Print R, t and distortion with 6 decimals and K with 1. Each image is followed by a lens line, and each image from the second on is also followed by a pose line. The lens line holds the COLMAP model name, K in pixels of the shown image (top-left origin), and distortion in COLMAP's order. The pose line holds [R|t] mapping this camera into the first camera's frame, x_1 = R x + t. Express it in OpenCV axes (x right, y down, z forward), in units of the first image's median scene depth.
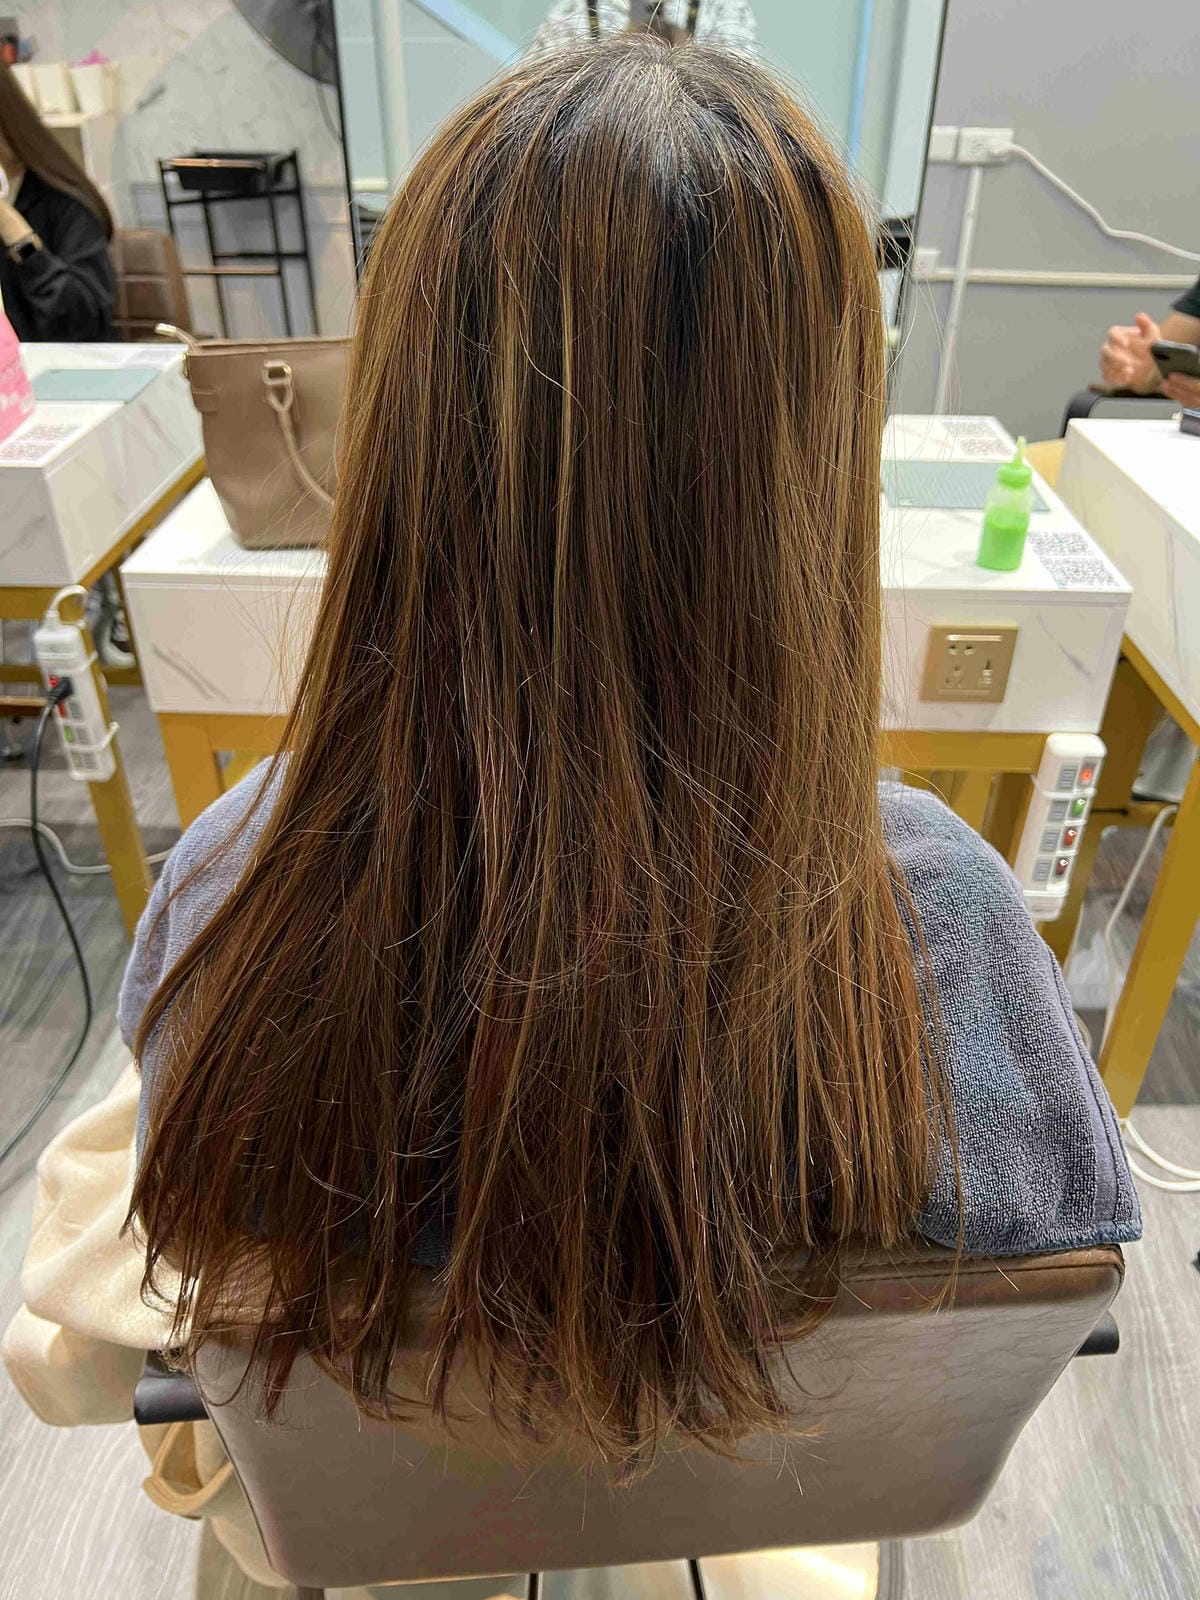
lens RADIAL K [[1199.5, 0, 420.3], [0, 1199.5, 799.2], [0, 0, 1]] dist [0.083376, -0.070571]
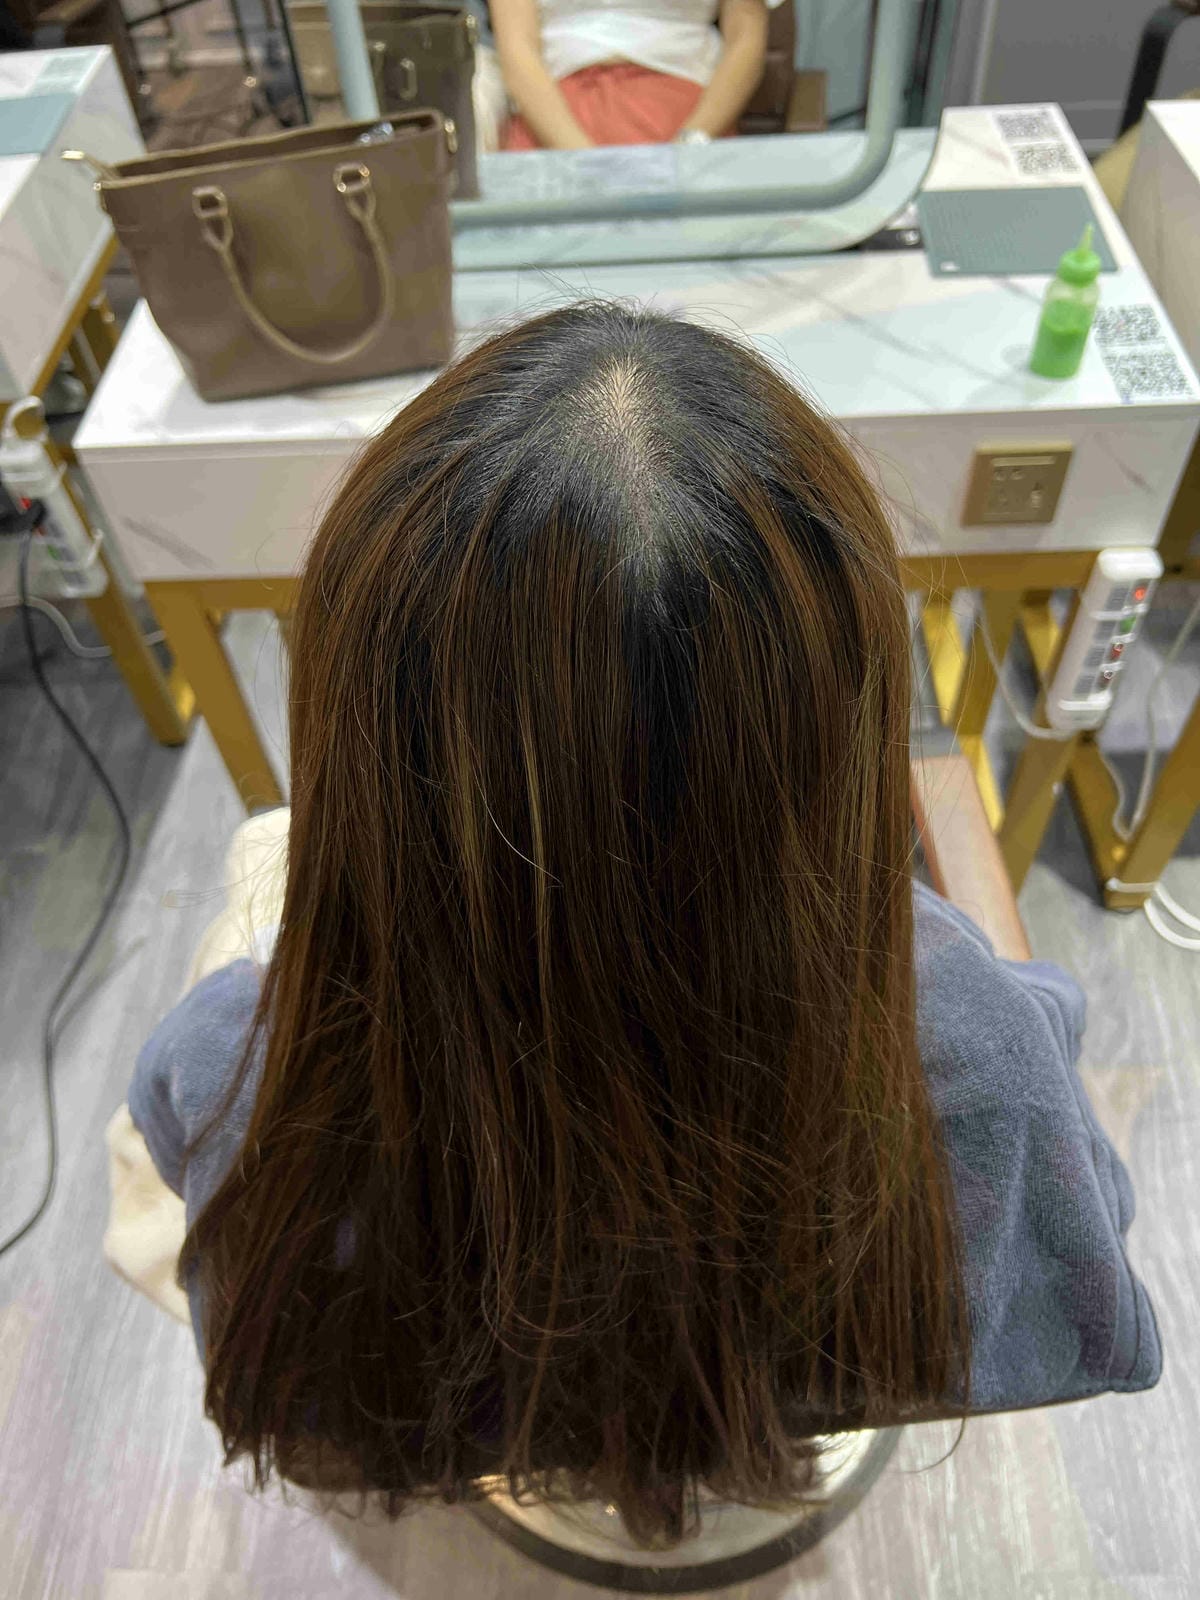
lens RADIAL K [[1199.5, 0, 420.3], [0, 1199.5, 799.2], [0, 0, 1]] dist [0.083376, -0.070571]
pose [[0.994857, -0.094163, -0.037323, 0.023116], [0.100932, 0.952528, 0.287233, -0.193658], [0.008505, -0.289523, 0.957133, 0.061161]]
